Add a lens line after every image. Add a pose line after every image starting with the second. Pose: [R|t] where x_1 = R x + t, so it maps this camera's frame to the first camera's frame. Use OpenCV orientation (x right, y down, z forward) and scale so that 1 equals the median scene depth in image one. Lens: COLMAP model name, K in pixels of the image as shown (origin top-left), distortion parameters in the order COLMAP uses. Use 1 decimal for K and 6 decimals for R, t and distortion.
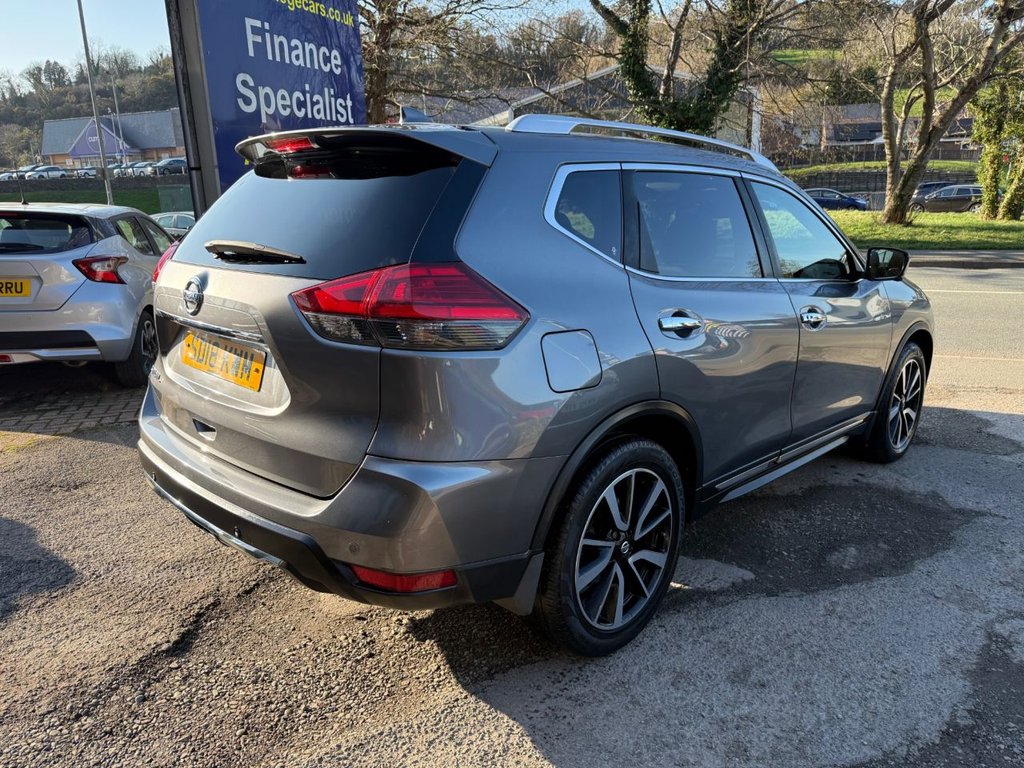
lens RADIAL K [[742.7, 0, 513.0], [0, 742.7, 389.3], [0, 0, 1]] dist [0.004016, -0.009901]
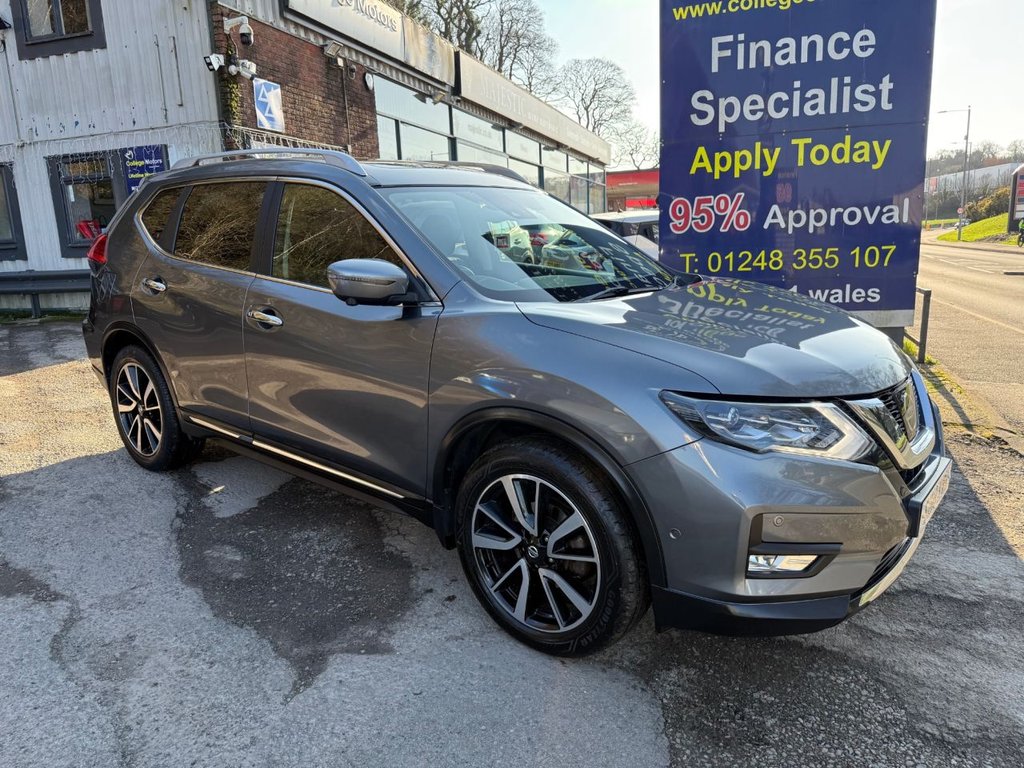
lens RADIAL K [[716.7, 0, 505.7], [0, 716.7, 400.5], [0, 0, 1]] dist [-0.001813, -0.003317]
pose [[0.092991, 0.244151, -0.965268, 1.094880], [-0.227394, 0.949055, 0.218144, -0.218783], [0.969353, 0.199211, 0.143772, 0.942660]]
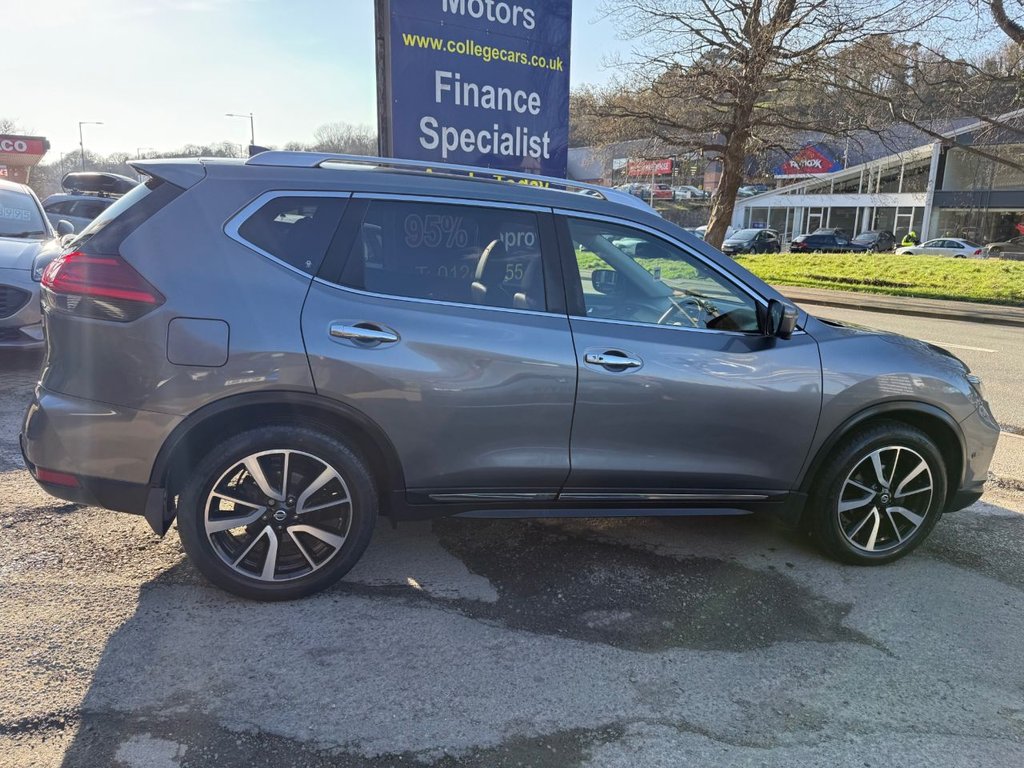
lens RADIAL K [[729.0, 0, 506.9], [0, 729.0, 391.9], [0, 0, 1]] dist [0.068557, -0.106851]
pose [[0.851098, 0.161563, -0.499530, 0.598285], [-0.178794, 0.983793, 0.013561, -0.035019], [0.493625, 0.077771, 0.866190, 0.091481]]
